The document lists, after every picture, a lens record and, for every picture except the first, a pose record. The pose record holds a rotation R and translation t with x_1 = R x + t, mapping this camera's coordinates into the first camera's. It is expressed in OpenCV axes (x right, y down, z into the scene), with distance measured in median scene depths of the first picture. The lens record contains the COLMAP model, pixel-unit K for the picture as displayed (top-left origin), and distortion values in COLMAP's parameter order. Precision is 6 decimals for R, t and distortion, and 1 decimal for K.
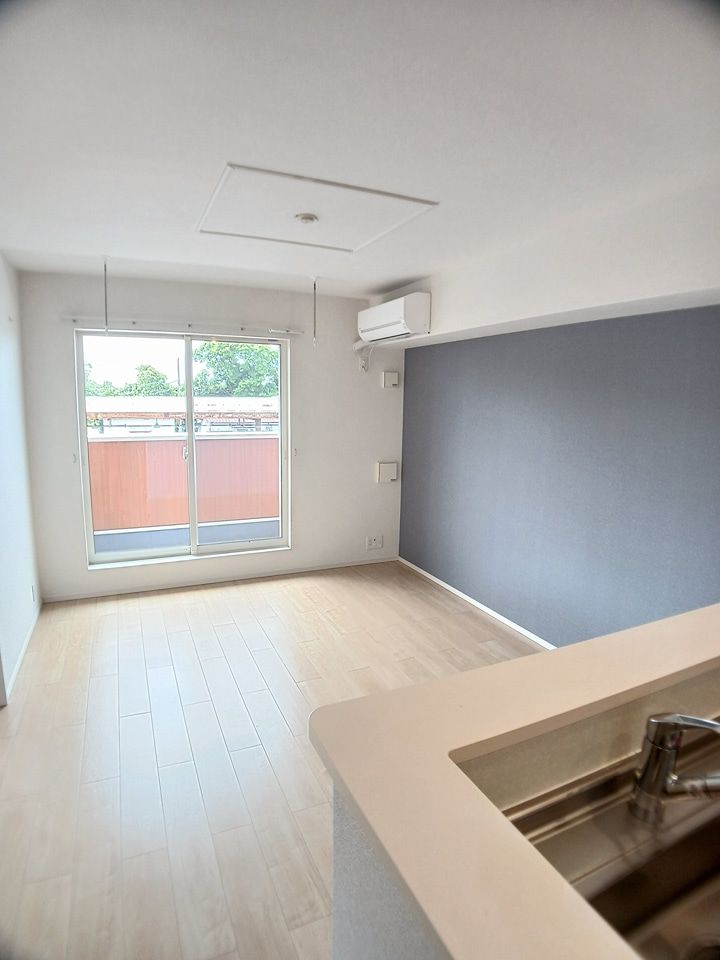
lens RADIAL K [[534.2, 0, 365.5], [0, 534.2, 481.3], [0, 0, 1]] dist [-0.091617, 0.007321]
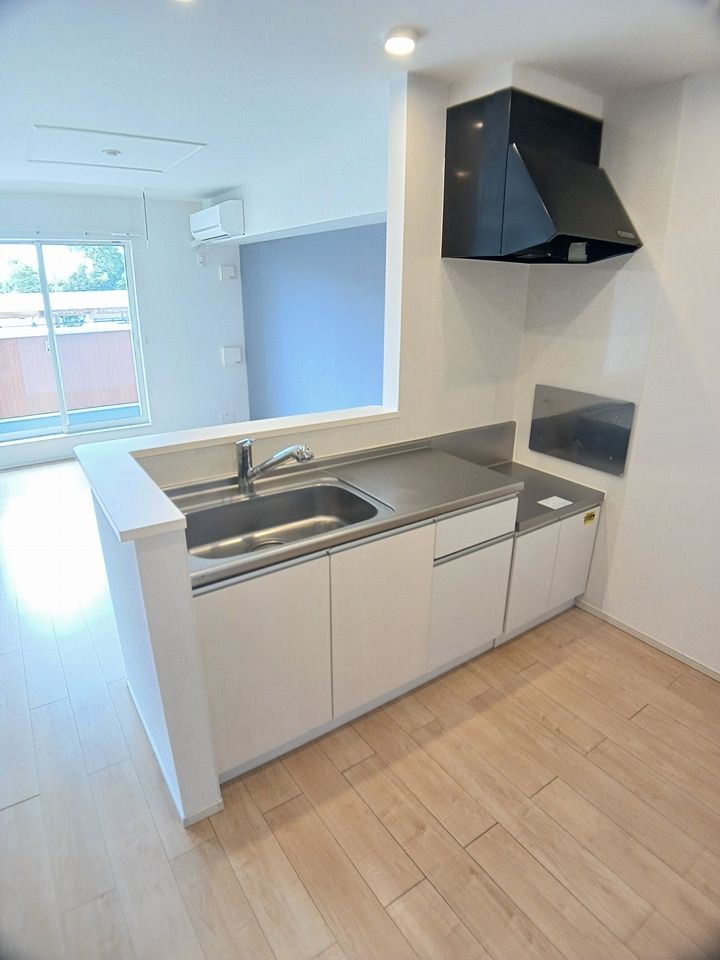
lens RADIAL K [[534.2, 0, 355.7], [0, 534.2, 470.4], [0, 0, 1]] dist [-0.091617, 0.007321]
pose [[0.986709, -0.067372, 0.147873, 0.127072], [0.039409, 0.982048, 0.184469, 0.029065], [-0.157647, -0.176190, 0.971650, -0.225121]]
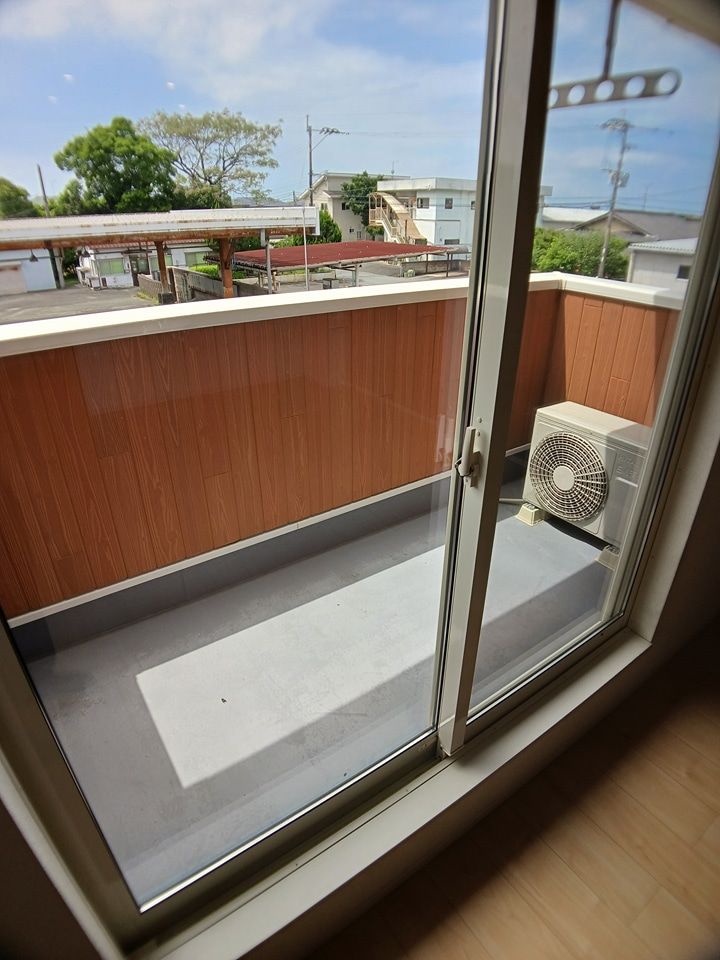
lens RADIAL K [[534.2, 0, 358.2], [0, 534.2, 476.7], [0, 0, 1]] dist [-0.091617, 0.007321]
pose [[0.984444, -0.090161, 0.150801, -0.357876], [0.038249, 0.947684, 0.316910, -0.102469], [-0.171485, -0.306212, 0.936390, 0.679758]]
